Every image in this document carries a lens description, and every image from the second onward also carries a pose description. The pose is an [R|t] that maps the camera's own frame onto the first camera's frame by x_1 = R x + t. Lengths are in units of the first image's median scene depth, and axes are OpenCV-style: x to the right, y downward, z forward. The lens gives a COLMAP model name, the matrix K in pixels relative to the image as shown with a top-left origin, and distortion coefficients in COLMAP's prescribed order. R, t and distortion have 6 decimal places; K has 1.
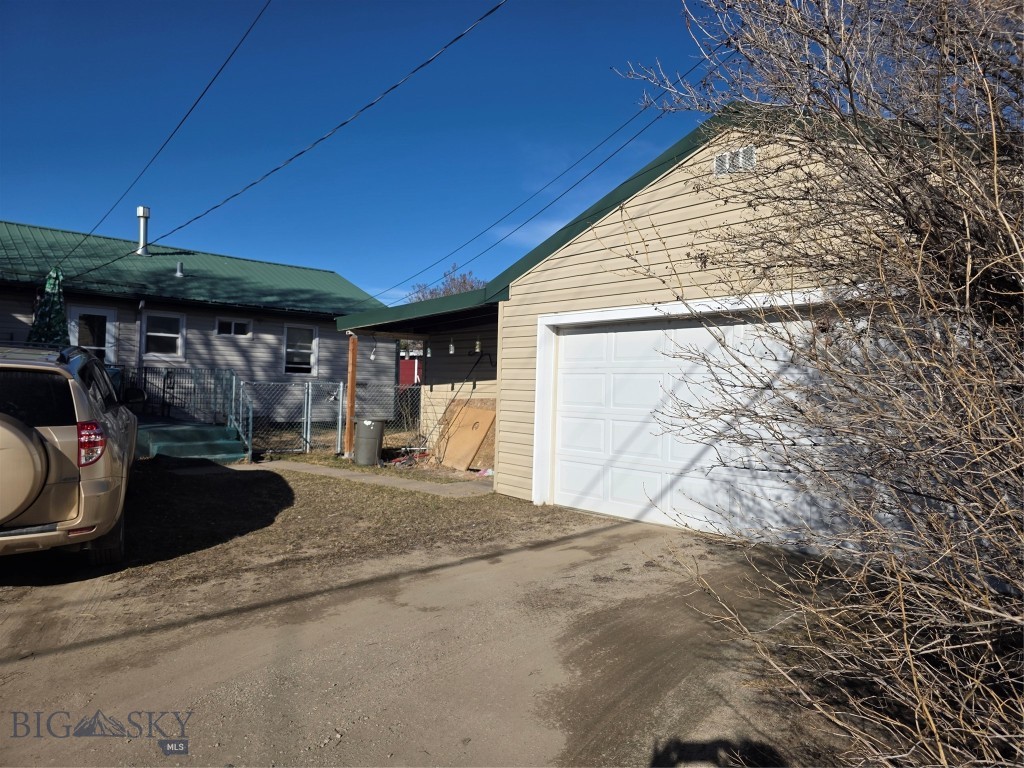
lens RADIAL K [[675.4, 0, 515.7], [0, 675.4, 375.6], [0, 0, 1]] dist [0.066797, -0.070348]
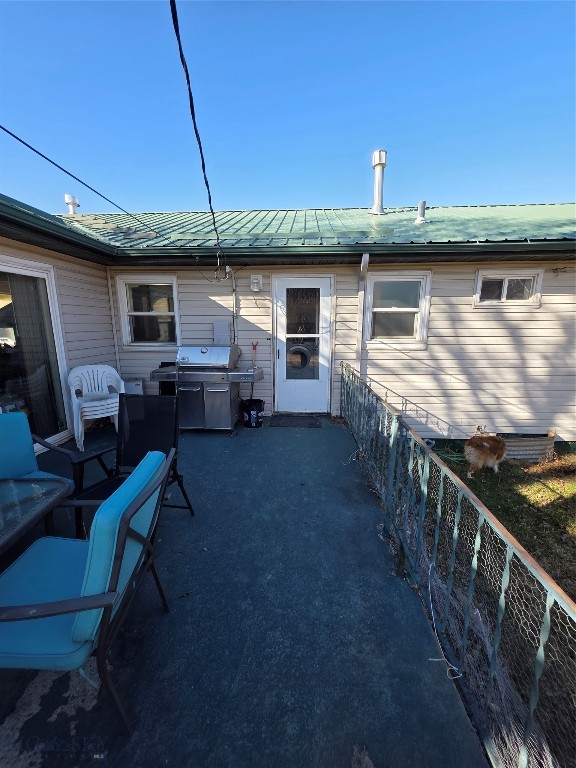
lens RADIAL K [[289.2, 0, 287.0], [0, 289.2, 401.9], [0, 0, 1]] dist [-0.000238, 0.000016]
pose [[0.690621, 0.148823, -0.707739, -0.367018], [0.037267, 0.969975, 0.240331, -0.043651], [0.722256, -0.192353, 0.664339, 0.703617]]
